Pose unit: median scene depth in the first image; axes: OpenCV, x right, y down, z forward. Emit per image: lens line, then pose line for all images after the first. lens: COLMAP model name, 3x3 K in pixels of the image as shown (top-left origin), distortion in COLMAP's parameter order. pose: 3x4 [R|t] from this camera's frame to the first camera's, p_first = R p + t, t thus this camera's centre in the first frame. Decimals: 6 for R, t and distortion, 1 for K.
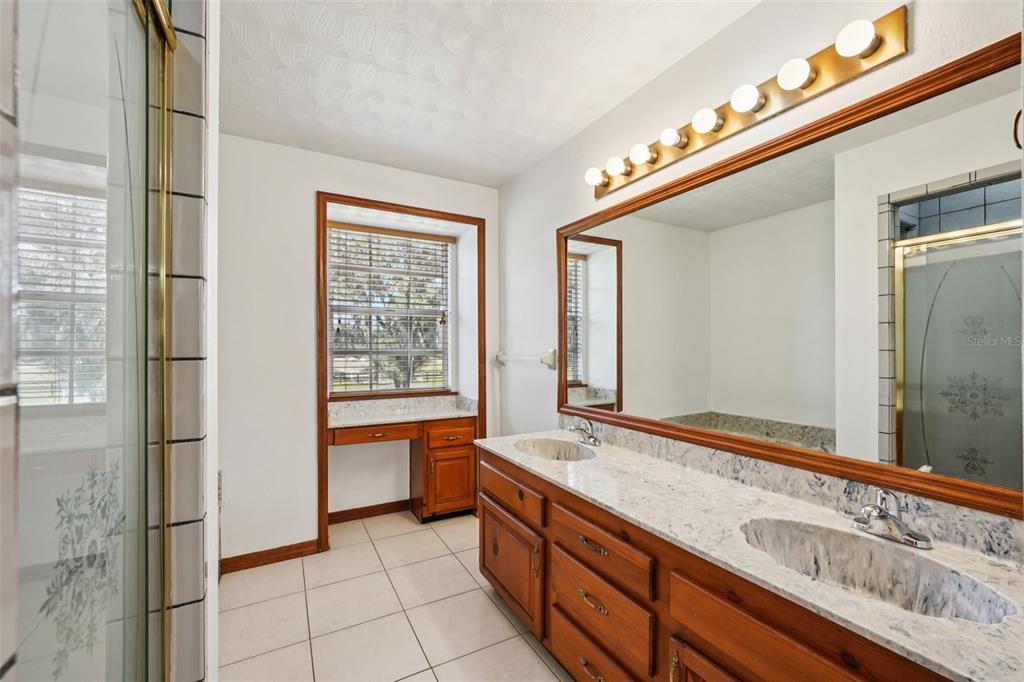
lens RADIAL K [[435.4, 0, 515.7], [0, 435.4, 345.5], [0, 0, 1]] dist [-0.010477, 0.004600]
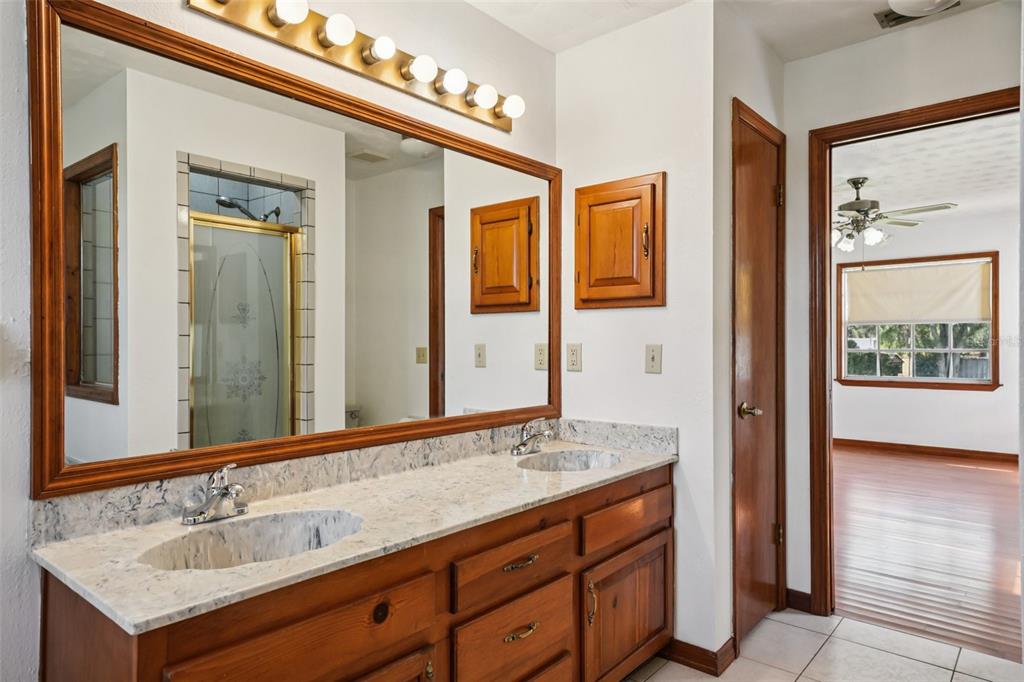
lens RADIAL K [[635.3, 0, 512.7], [0, 635.3, 340.6], [0, 0, 1]] dist [0.009942, 0.000986]
pose [[-0.363459, 0.004249, 0.931601, -0.802072], [0.000961, 0.999991, -0.004186, 0.039801], [-0.931610, -0.000627, -0.363459, 1.247200]]
